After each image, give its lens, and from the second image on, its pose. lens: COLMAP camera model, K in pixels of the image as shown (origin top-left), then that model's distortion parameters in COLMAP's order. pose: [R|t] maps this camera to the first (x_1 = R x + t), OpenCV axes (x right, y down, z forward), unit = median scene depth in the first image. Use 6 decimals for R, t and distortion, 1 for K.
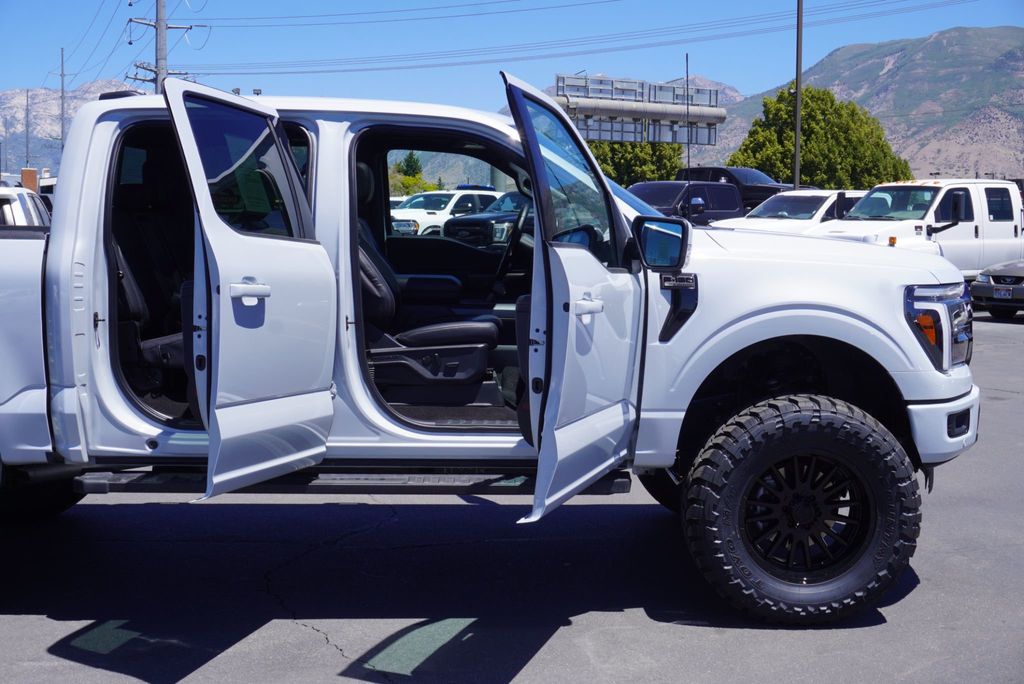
lens RADIAL K [[1340.3, 0, 512.0], [0, 1340.3, 342.0], [0, 0, 1]] dist [0.012154, -0.004171]
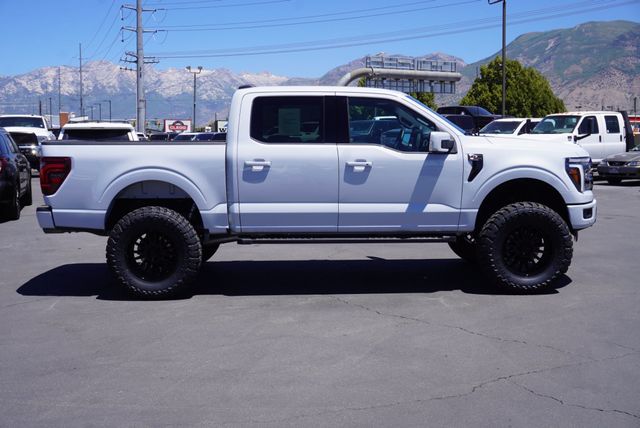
lens RADIAL K [[773.5, 0, 320.0], [0, 773.5, 214.0], [0, 0, 1]] dist [0.005165, 0.010912]
pose [[0.999744, -0.013164, -0.018408, -0.032927], [0.013308, 0.999882, 0.007695, 0.010694], [0.018304, -0.007938, 0.999801, -0.106747]]
